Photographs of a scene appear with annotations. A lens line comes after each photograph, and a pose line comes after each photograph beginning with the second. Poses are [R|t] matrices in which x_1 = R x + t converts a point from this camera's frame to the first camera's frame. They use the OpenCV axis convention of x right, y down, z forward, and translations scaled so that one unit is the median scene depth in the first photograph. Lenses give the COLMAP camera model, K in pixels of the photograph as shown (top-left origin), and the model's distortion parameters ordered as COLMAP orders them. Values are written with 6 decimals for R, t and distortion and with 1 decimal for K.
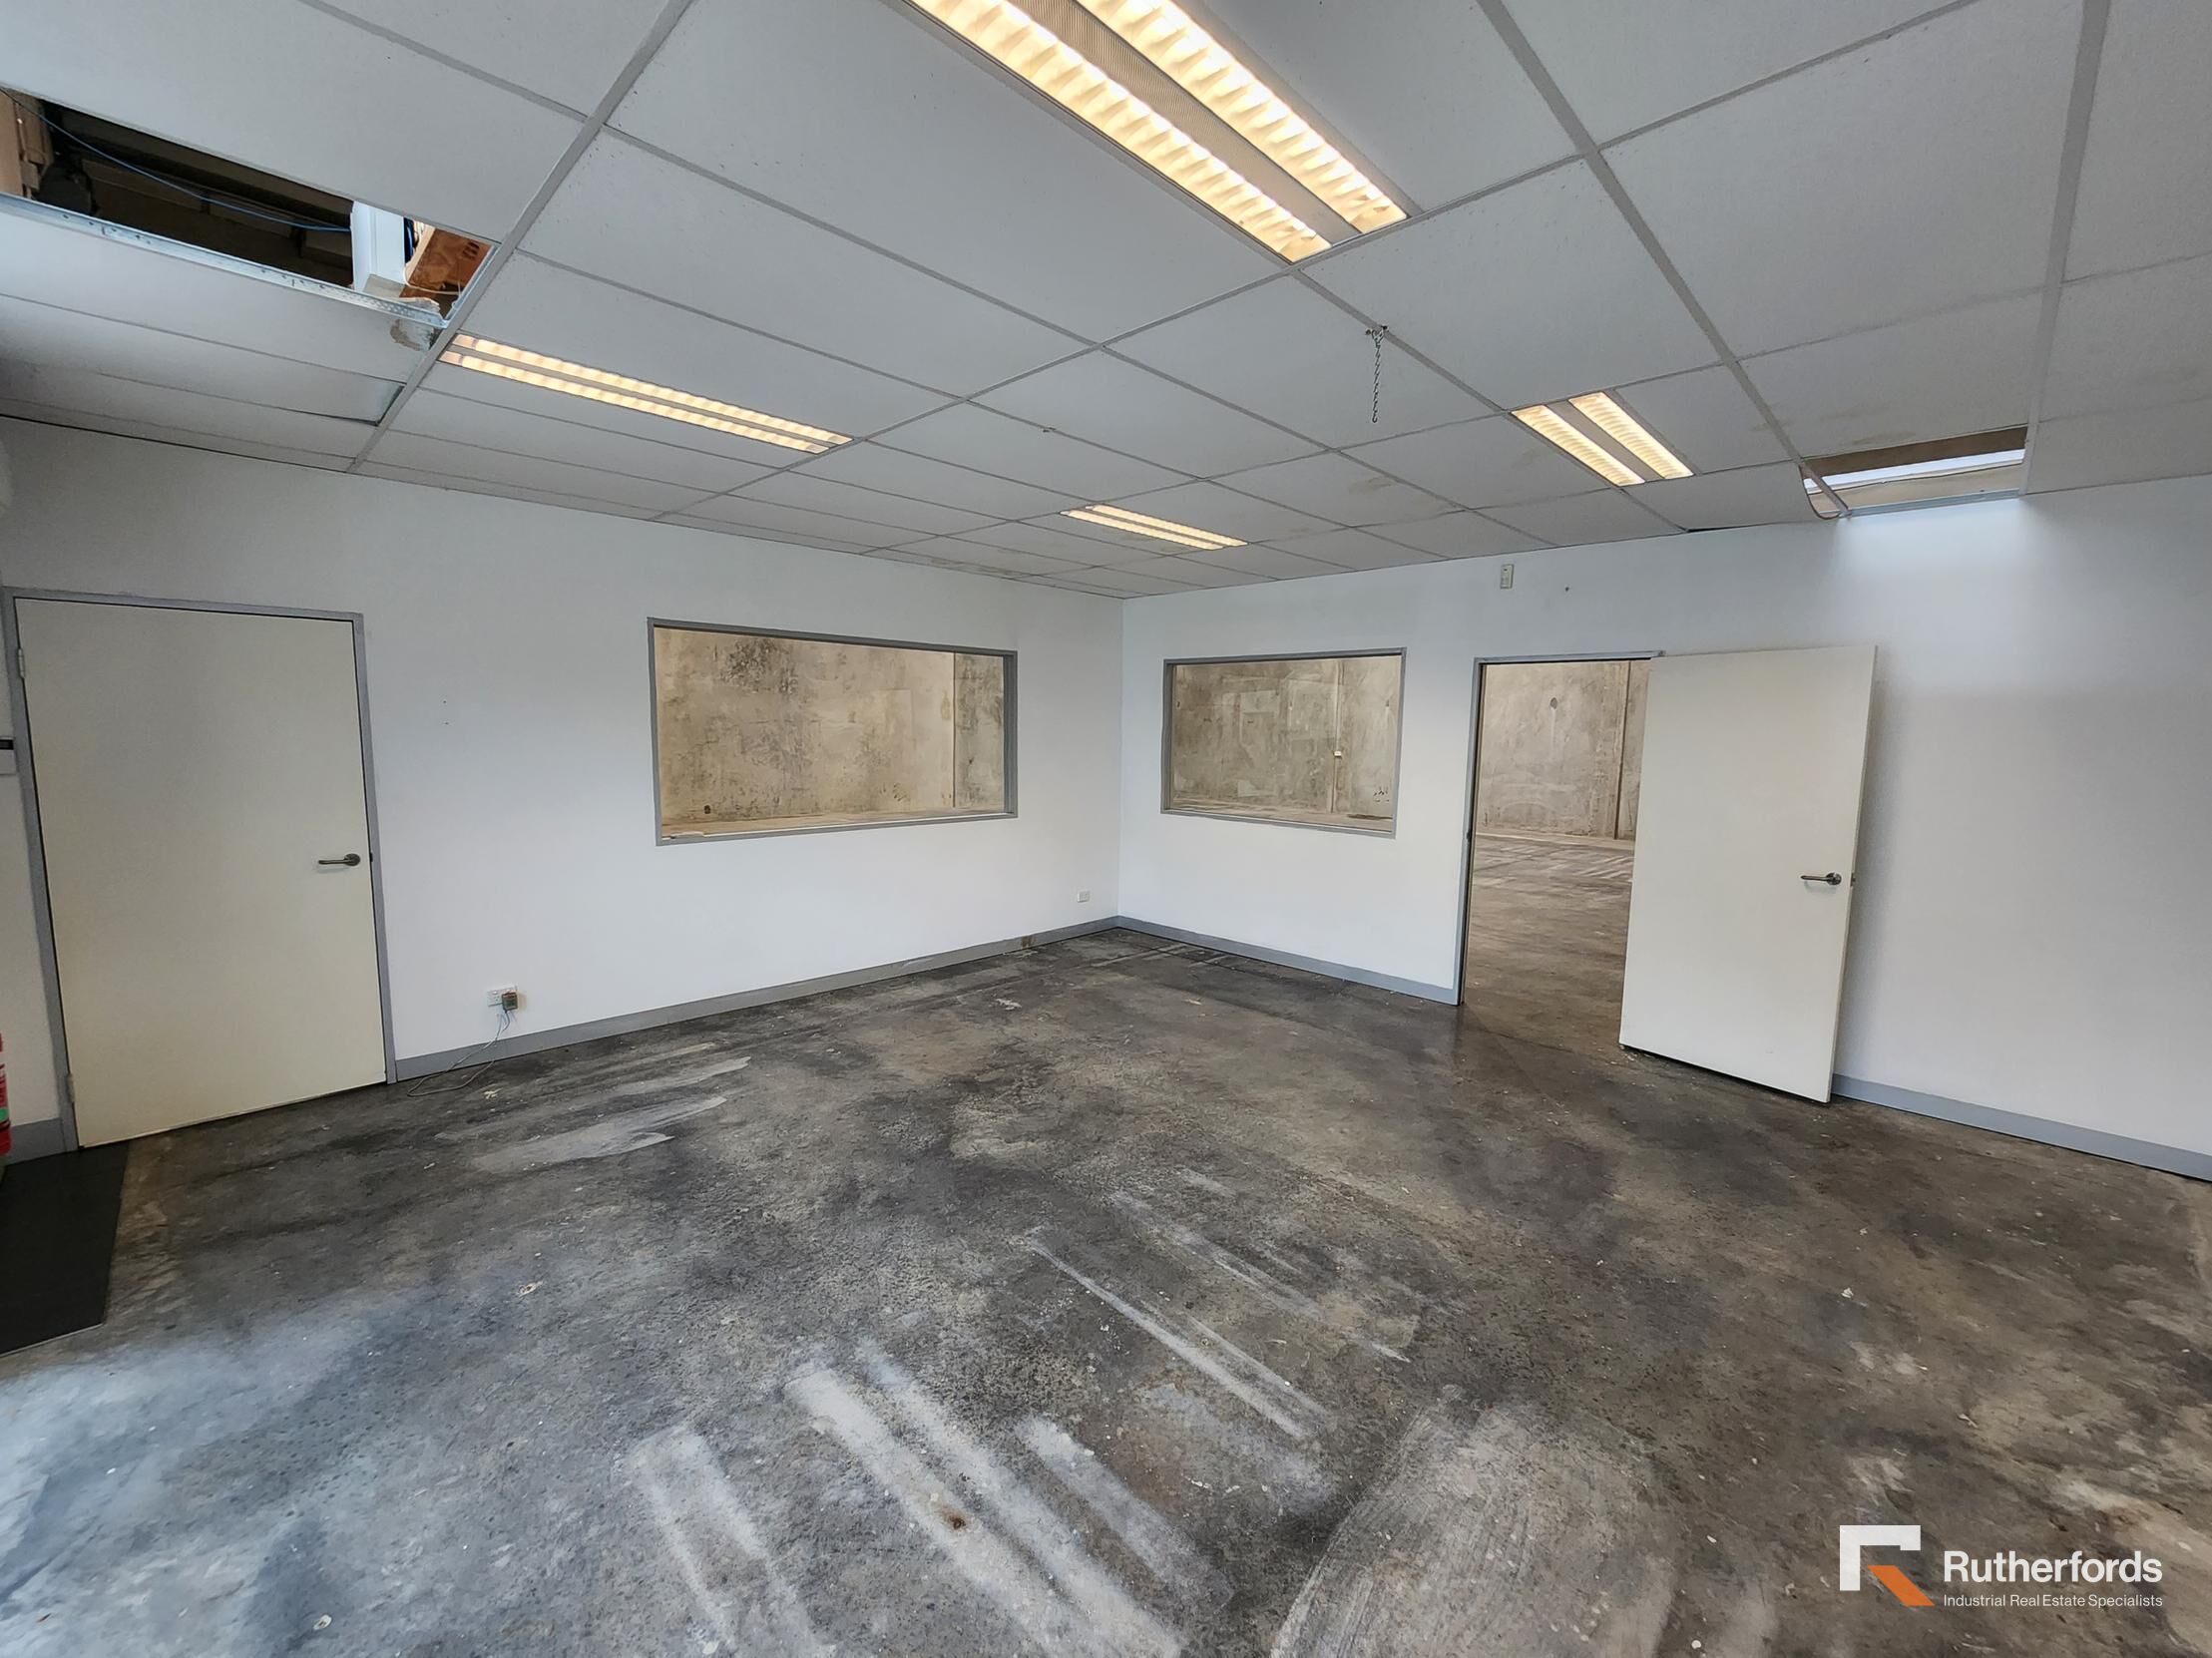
lens RADIAL K [[919.2, 0, 1120.6], [0, 919.2, 832.4], [0, 0, 1]] dist [-0.002702, 0.000700]
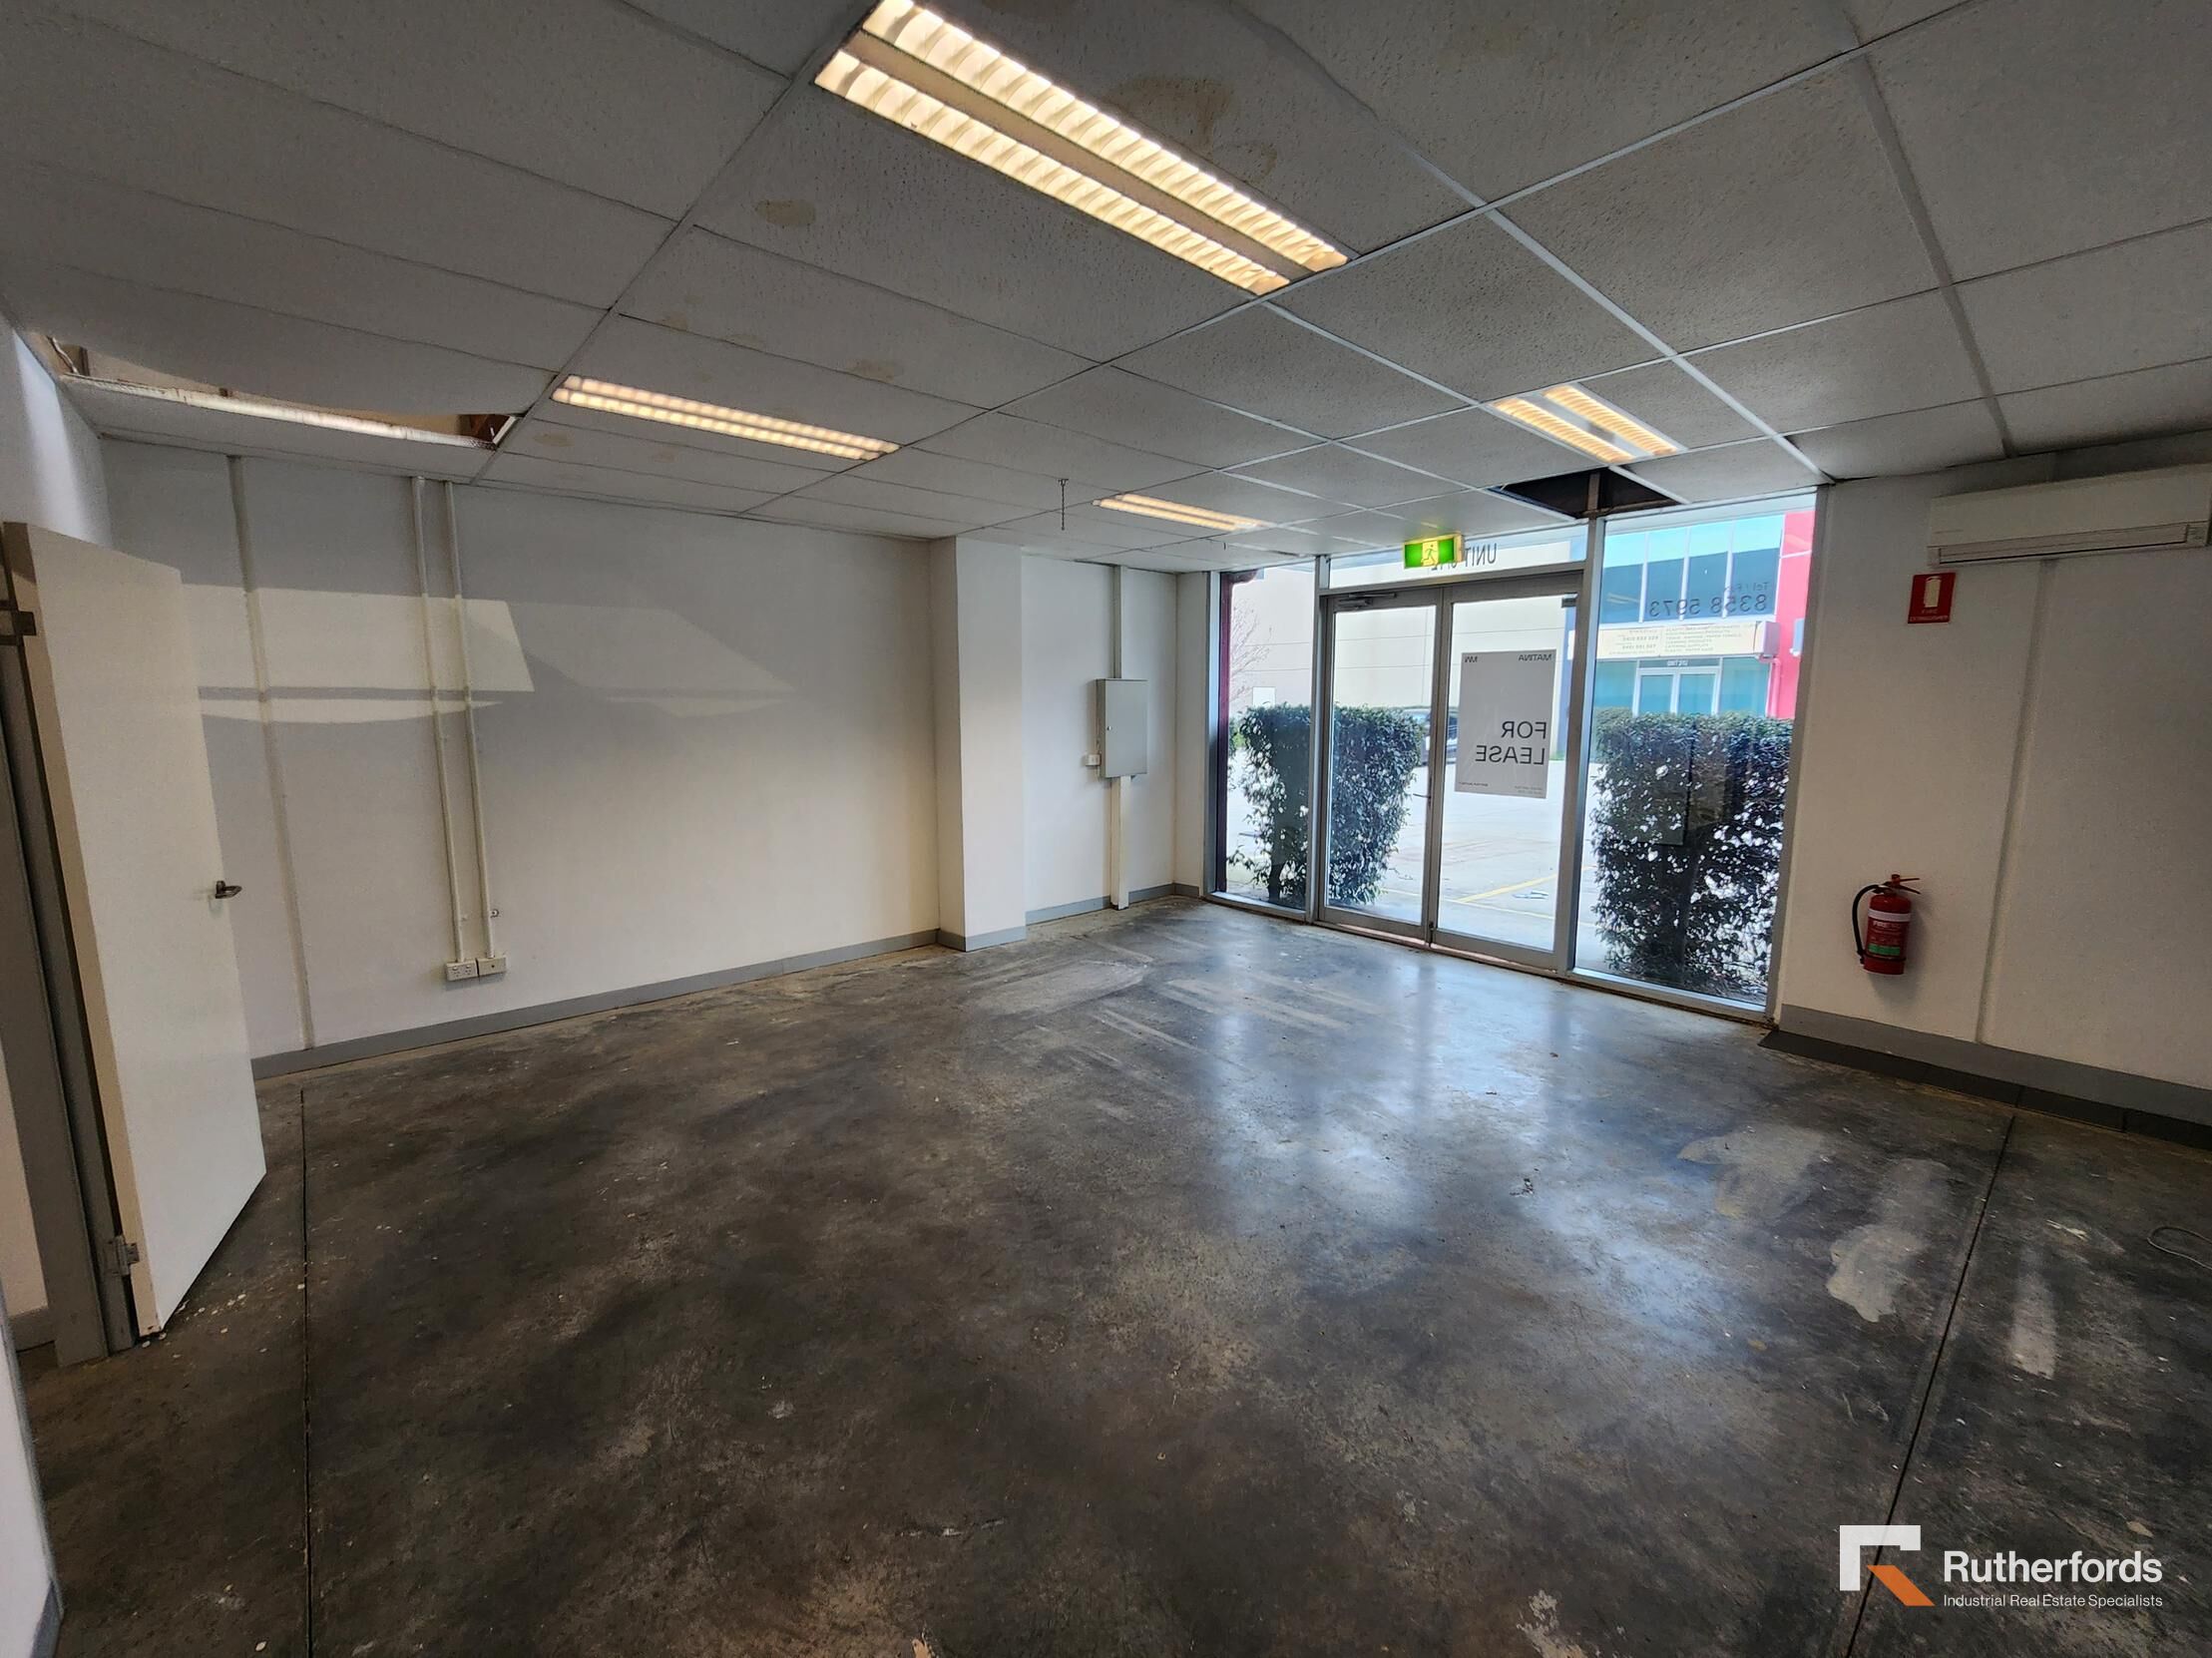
lens RADIAL K [[919.2, 0, 1120.6], [0, 919.2, 832.4], [0, 0, 1]] dist [-0.002702, 0.000700]
pose [[-0.997500, -0.028284, 0.064762, 0.018148], [-0.010636, 0.966062, 0.258092, -0.248750], [-0.069863, 0.256758, -0.963947, 2.159343]]
